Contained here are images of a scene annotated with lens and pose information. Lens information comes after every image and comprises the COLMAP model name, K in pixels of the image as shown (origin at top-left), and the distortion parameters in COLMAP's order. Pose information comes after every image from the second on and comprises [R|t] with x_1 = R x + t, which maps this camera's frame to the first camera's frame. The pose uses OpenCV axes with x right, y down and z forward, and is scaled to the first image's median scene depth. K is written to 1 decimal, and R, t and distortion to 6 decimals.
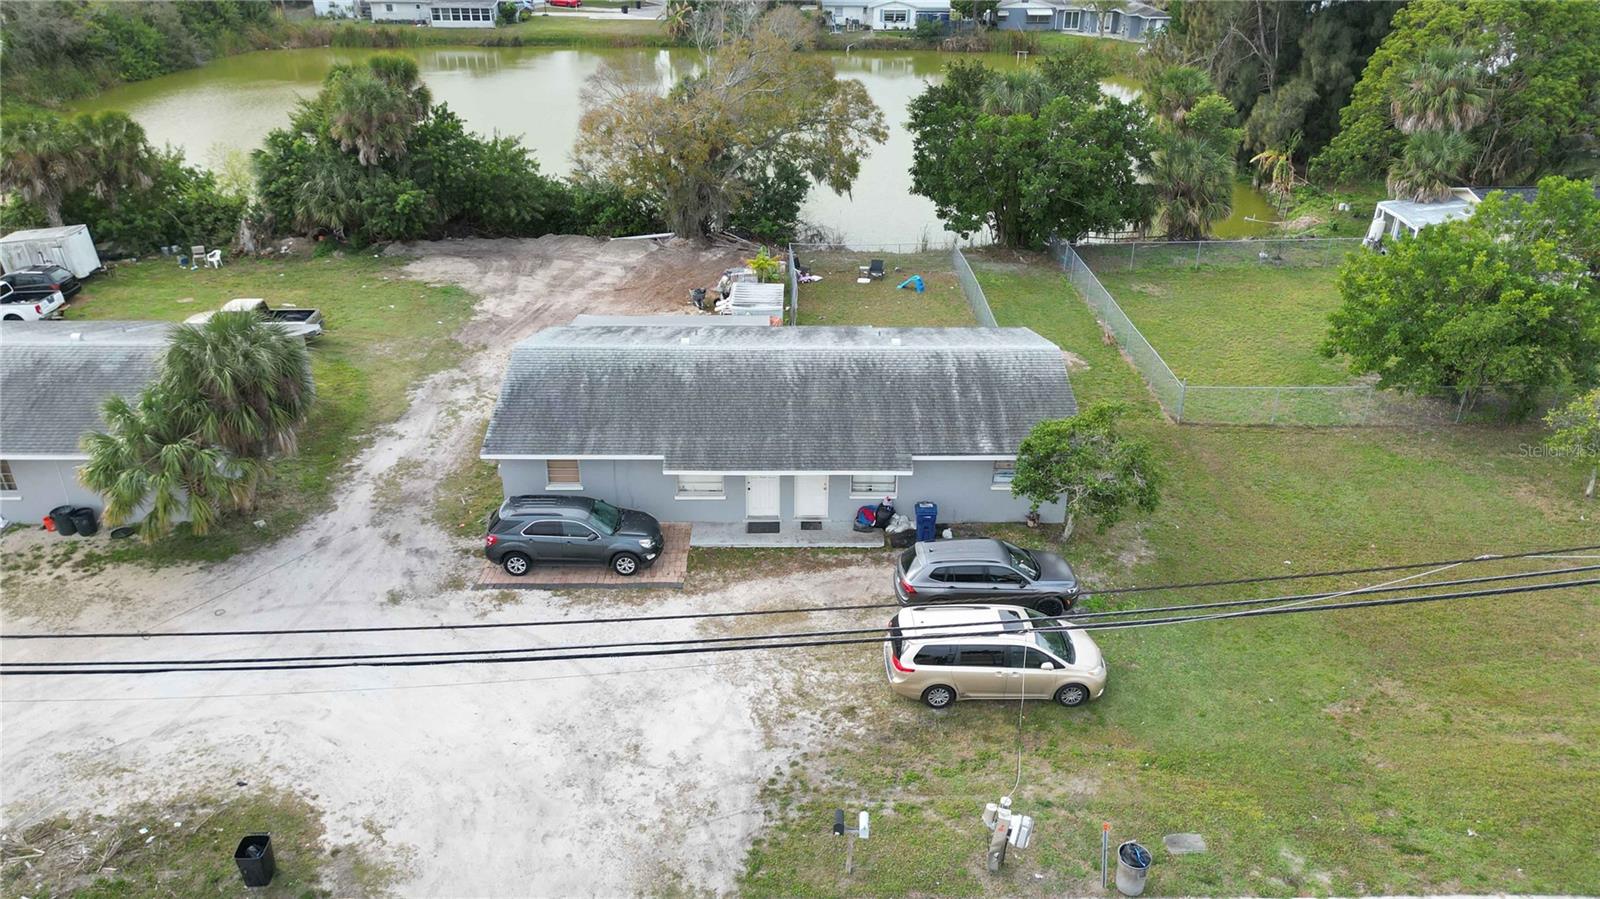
lens RADIAL K [[1129.3, 0, 803.6], [0, 1129.3, 442.1], [0, 0, 1]] dist [0.076461, -0.082604]
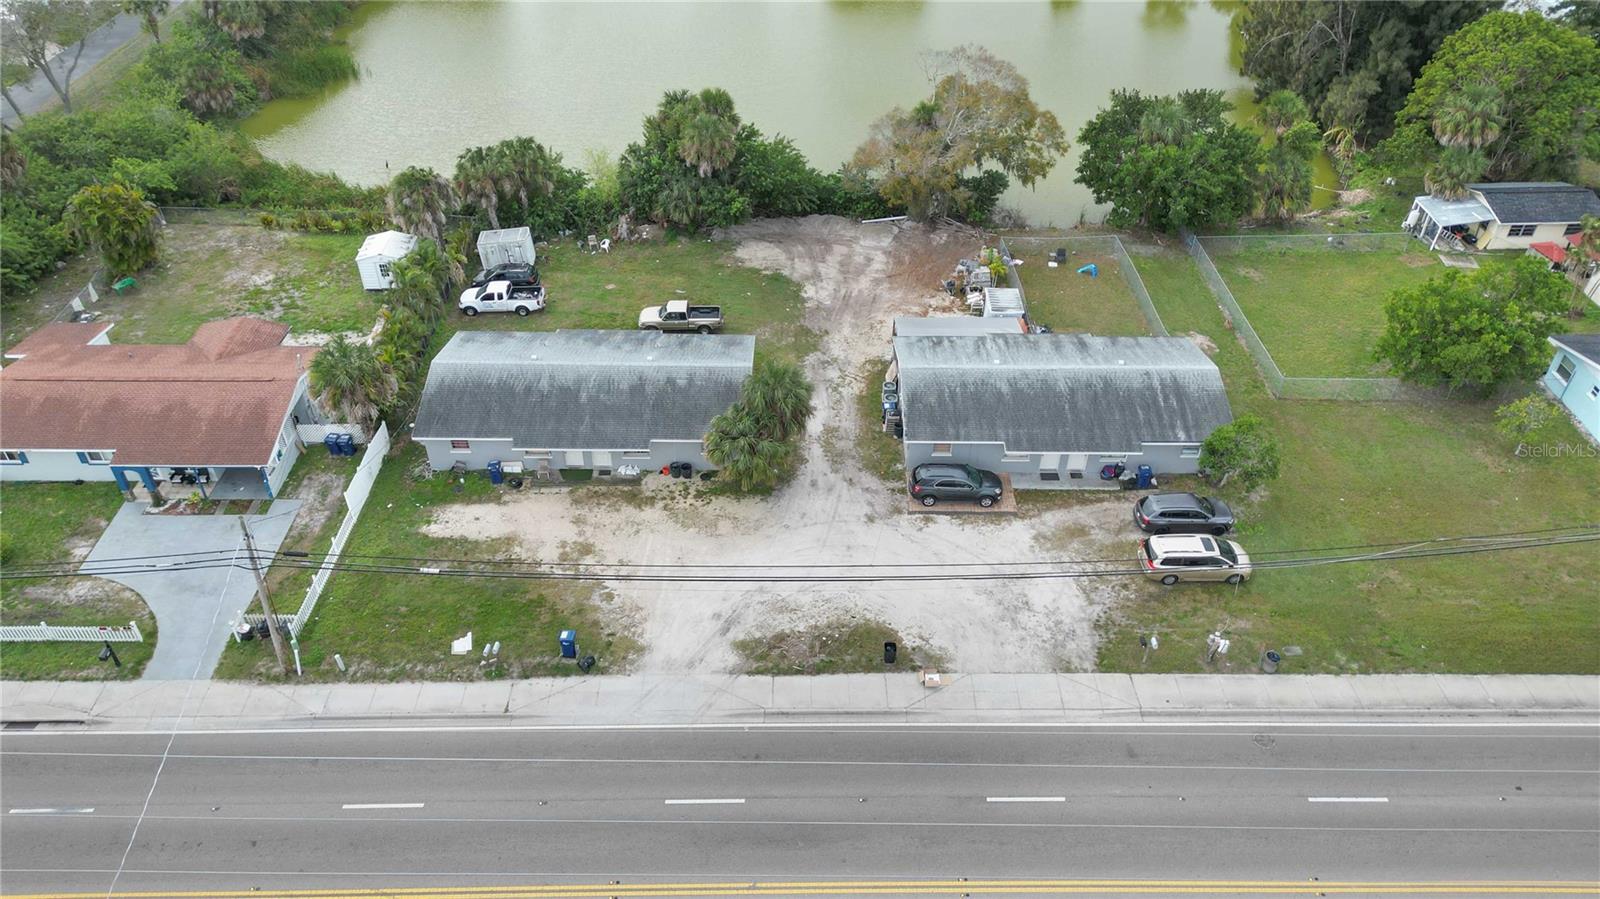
lens RADIAL K [[1115.4, 0, 802.1], [0, 1115.4, 449.7], [0, 0, 1]] dist [0.085143, -0.095640]
pose [[0.999961, 0.007870, -0.003983, -0.384082], [-0.006907, 0.979510, 0.201279, -0.292751], [0.005486, -0.201243, 0.979526, -0.675382]]
